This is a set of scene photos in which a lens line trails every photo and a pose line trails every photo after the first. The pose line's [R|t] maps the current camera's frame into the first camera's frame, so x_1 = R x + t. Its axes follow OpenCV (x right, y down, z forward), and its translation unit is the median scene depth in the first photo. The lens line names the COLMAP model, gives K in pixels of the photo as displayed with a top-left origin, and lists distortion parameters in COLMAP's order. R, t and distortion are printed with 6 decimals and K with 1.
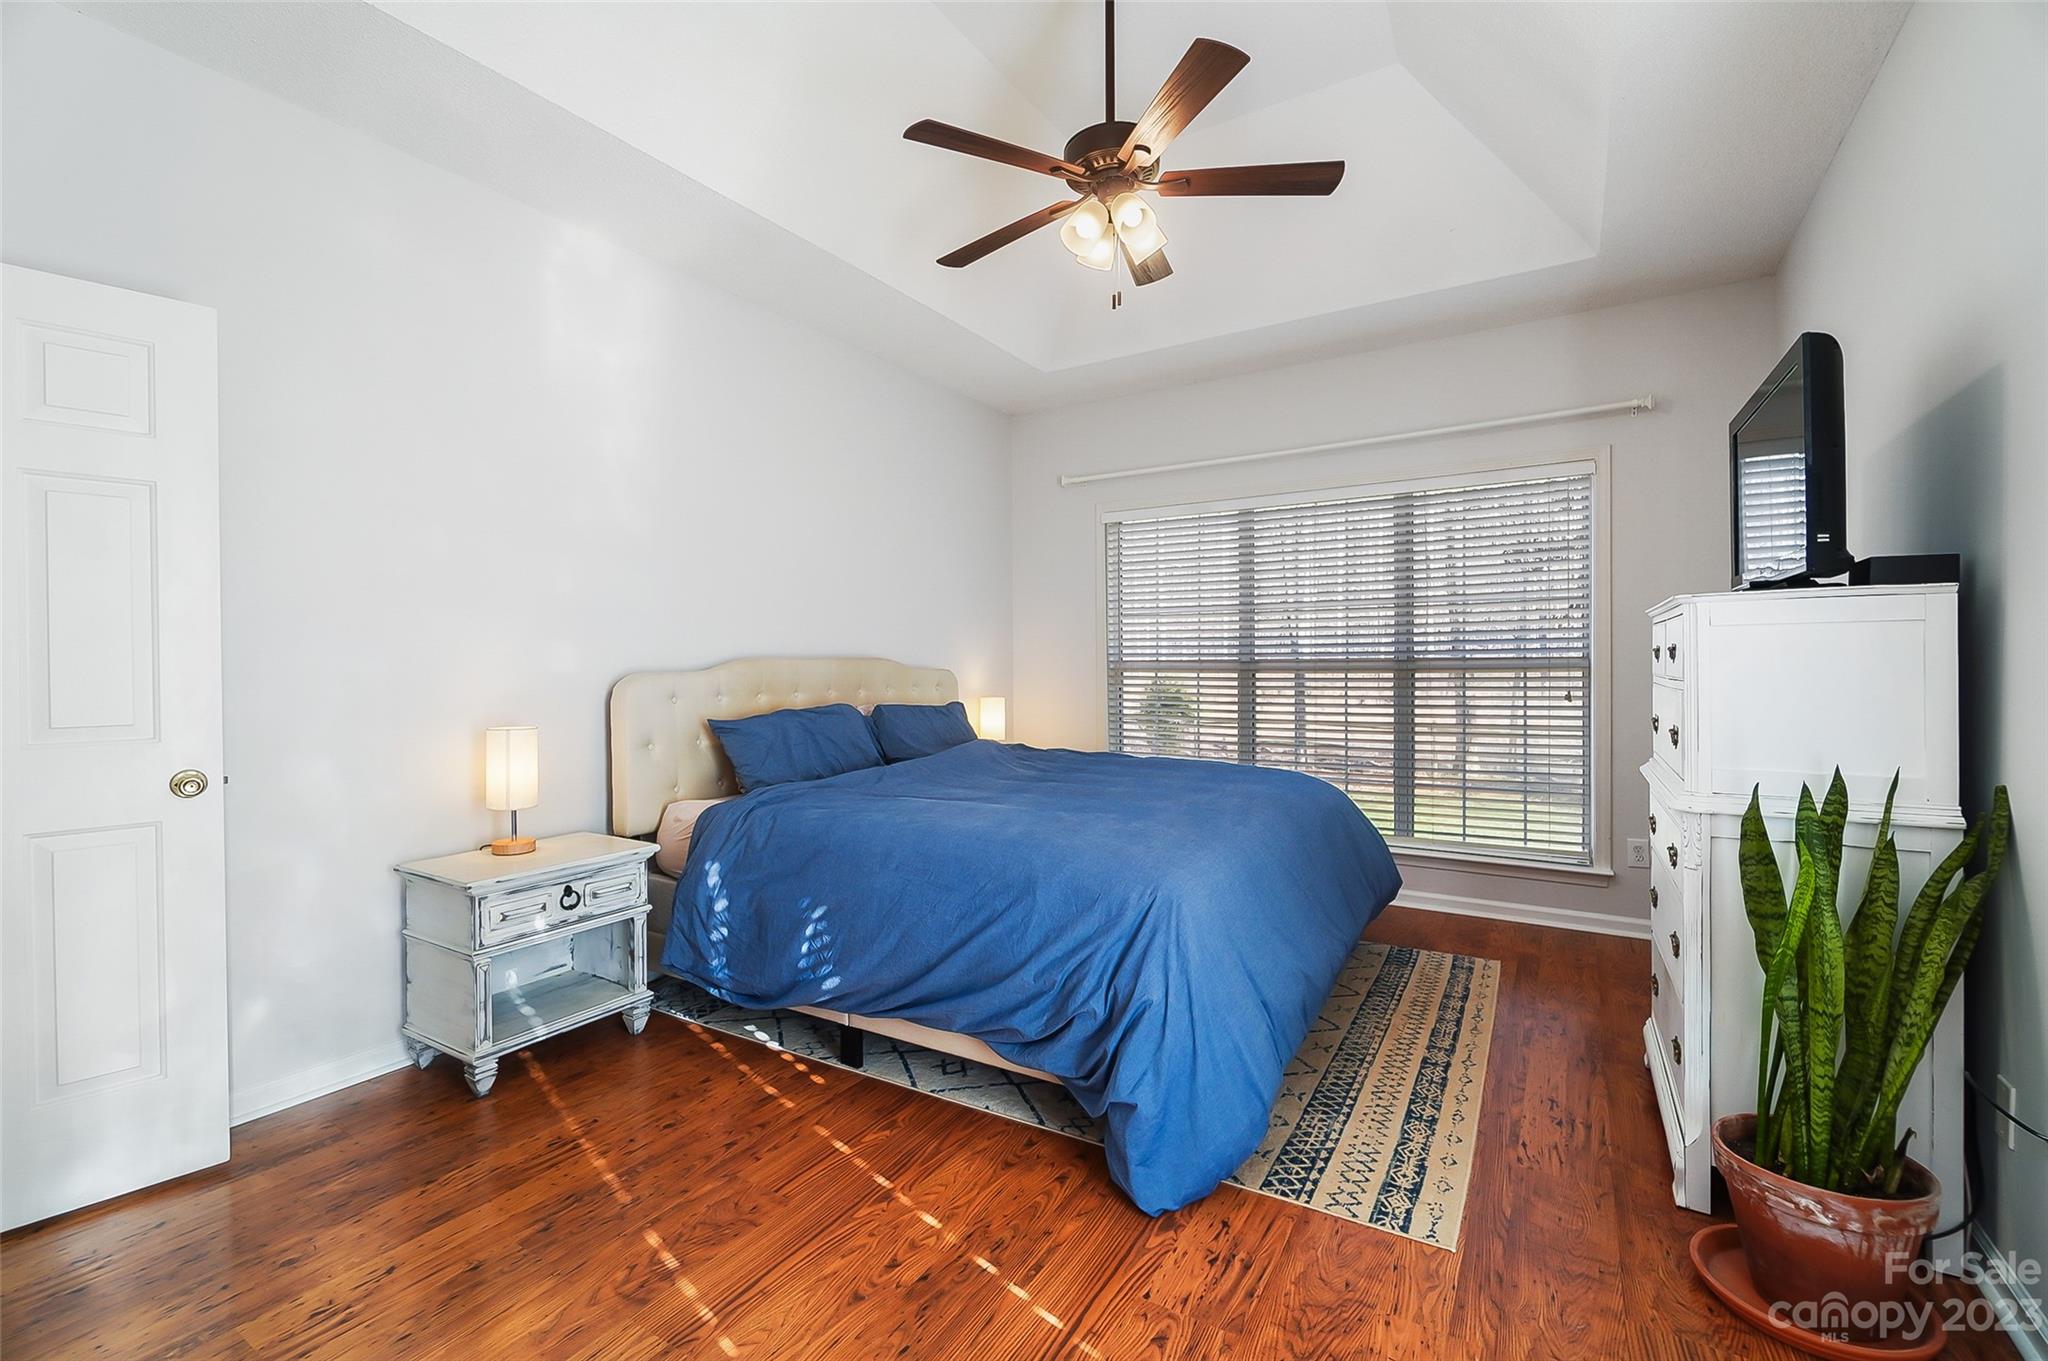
lens RADIAL K [[890.5, 0, 1017.8], [0, 890.5, 673.8], [0, 0, 1]] dist [-0.000493, -0.000344]
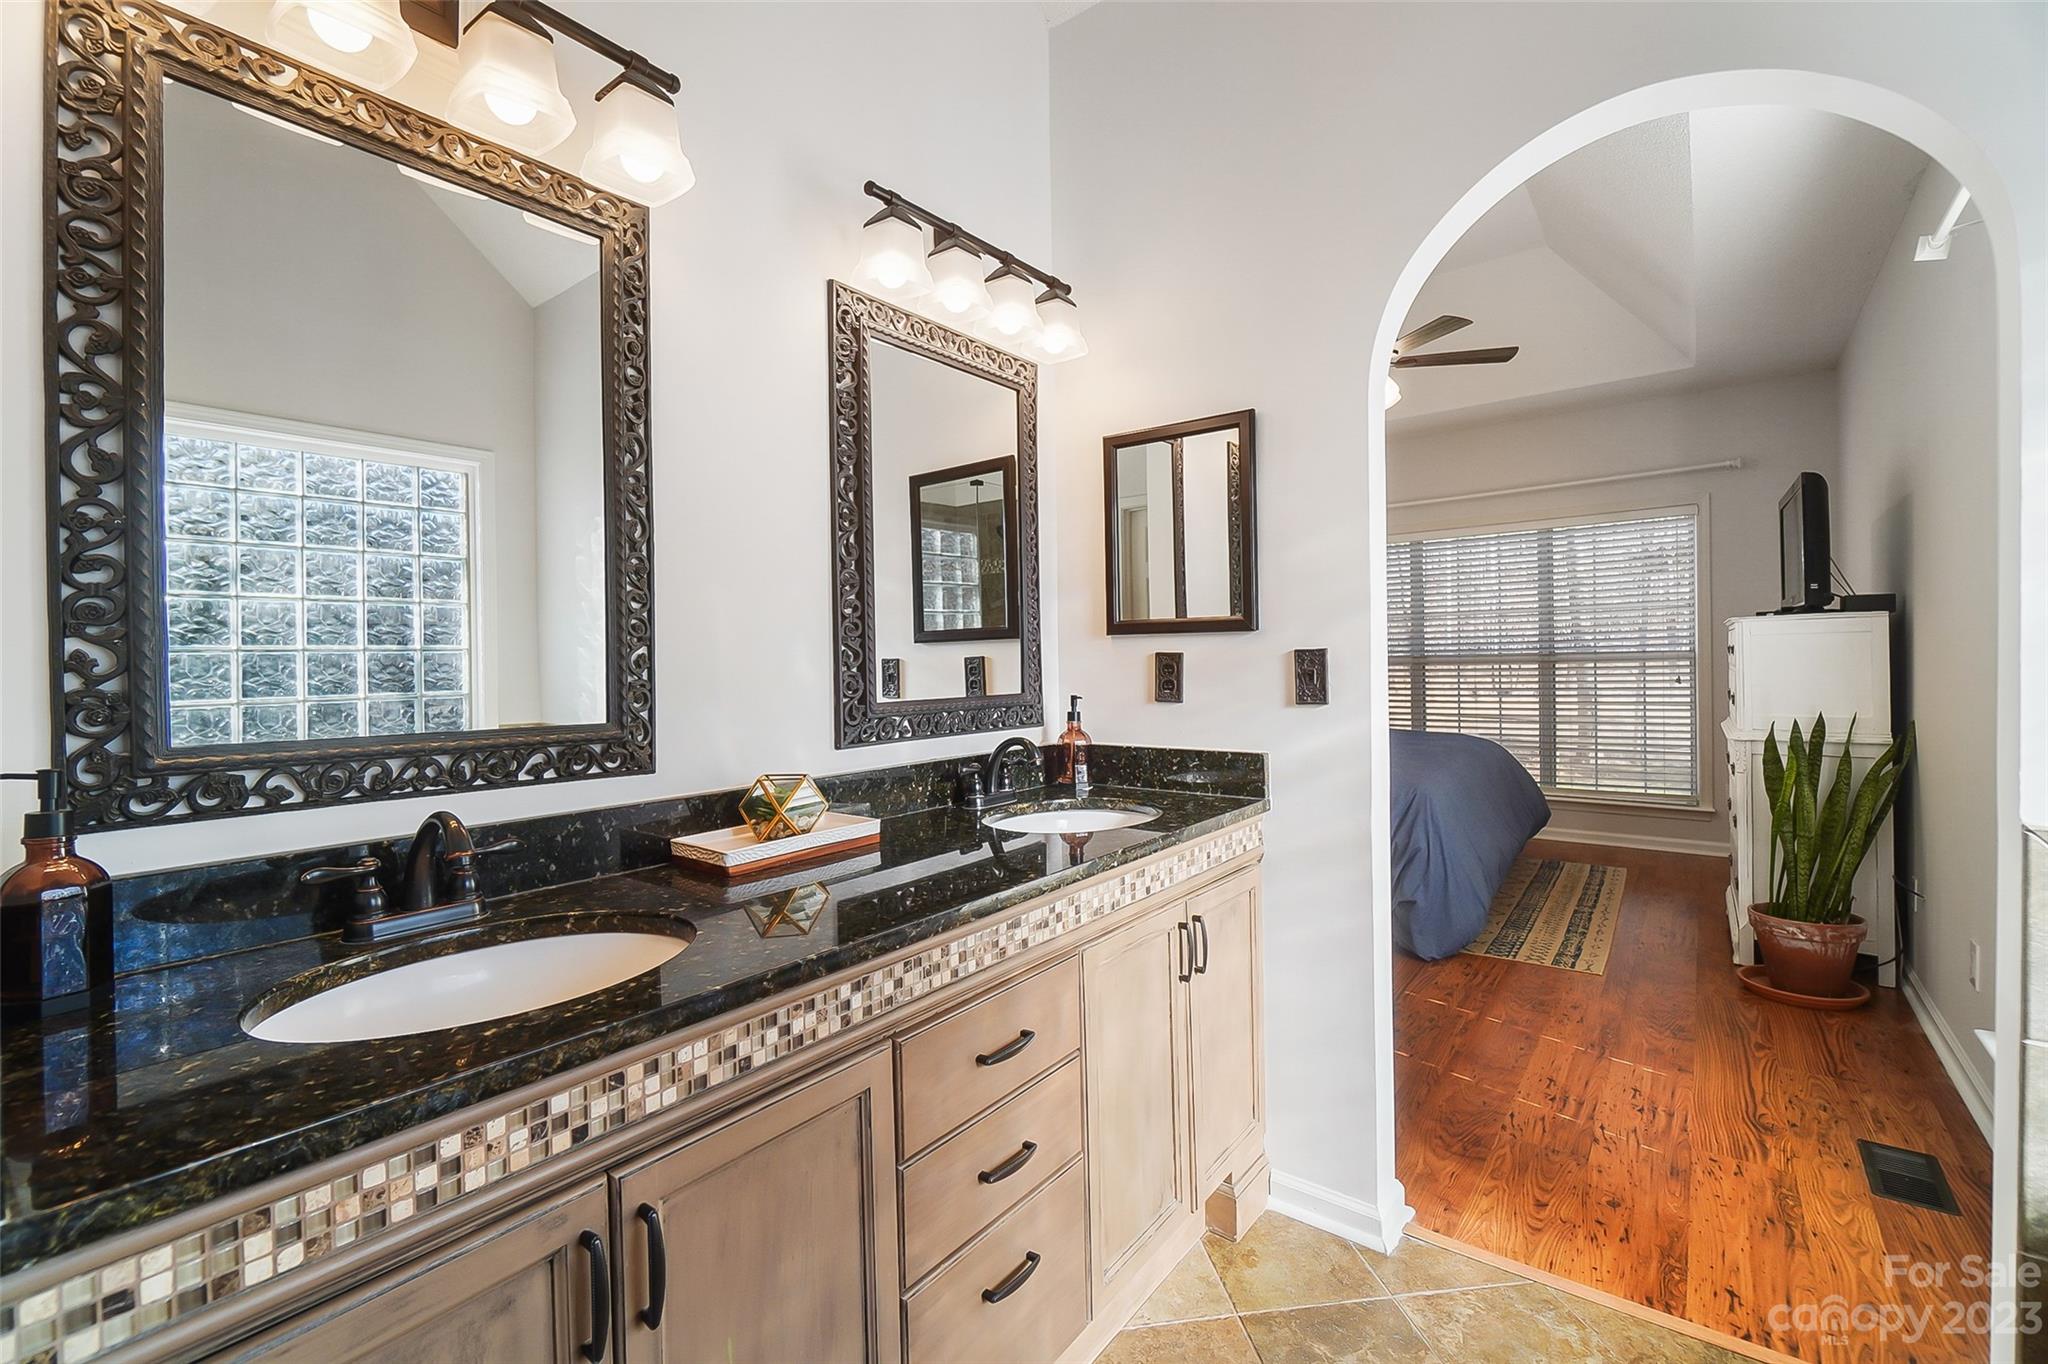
lens RADIAL K [[883.1, 0, 1015.6], [0, 883.1, 672.0], [0, 0, 1]] dist [-0.002239, -0.000228]
pose [[0.994190, -0.012049, -0.106967, -0.422154], [0.012239, 0.999924, 0.001120, -0.000501], [0.106946, -0.002423, 0.994262, -0.777244]]
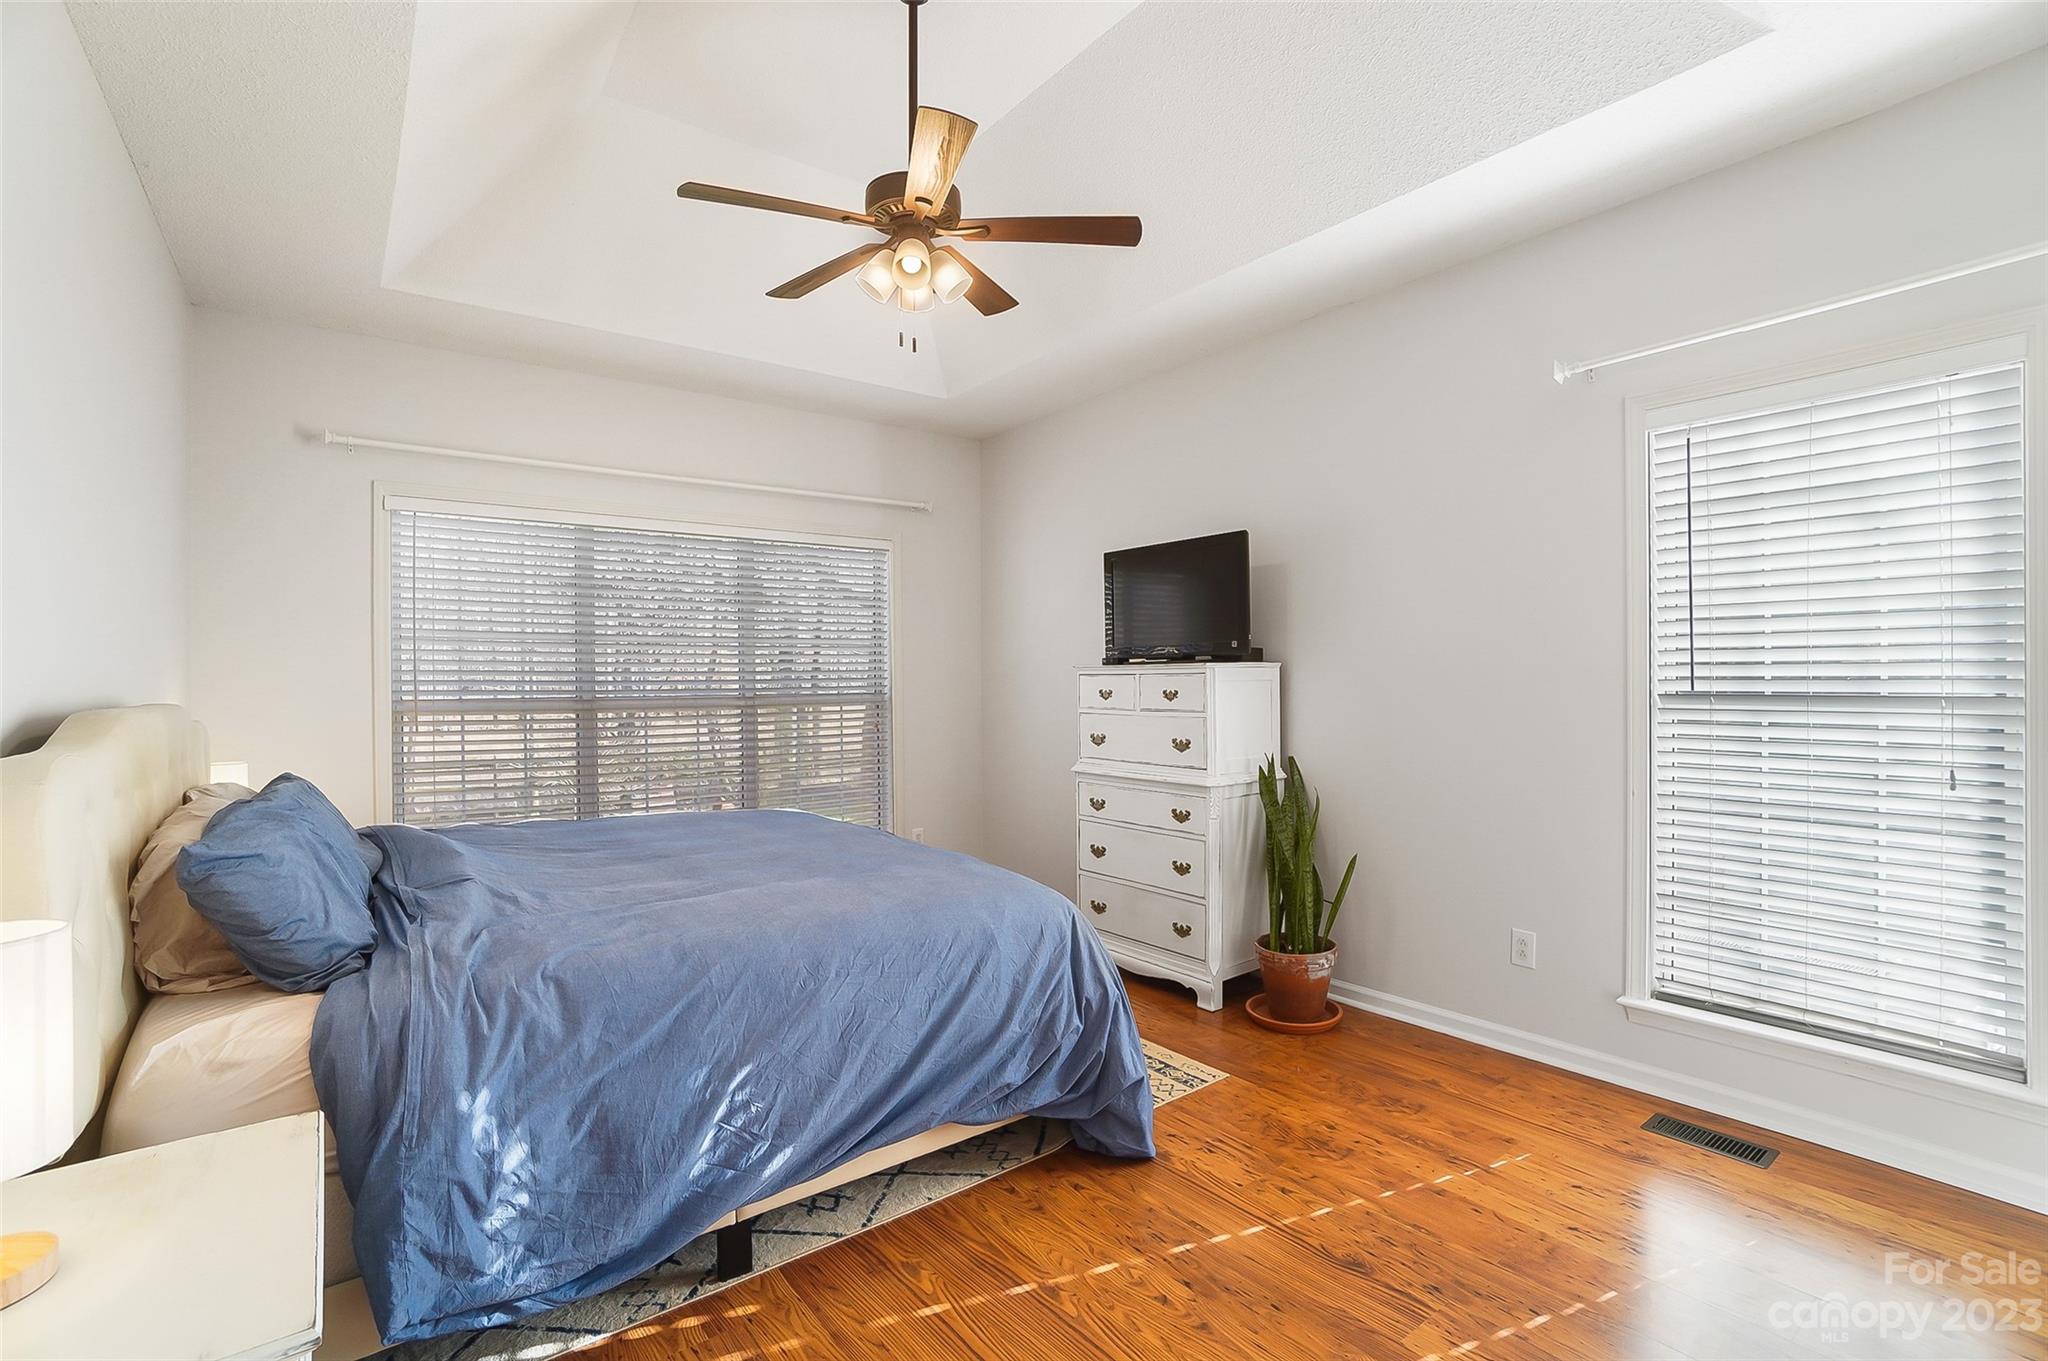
lens RADIAL K [[899.6, 0, 1034.5], [0, 899.6, 703.6], [0, 0, 1]] dist [-0.034242, 0.000146]
pose [[0.344495, -0.011508, 0.938718, -0.912488], [0.014168, 0.999875, 0.007058, -0.030057], [-0.938681, 0.010868, 0.344615, 0.618369]]
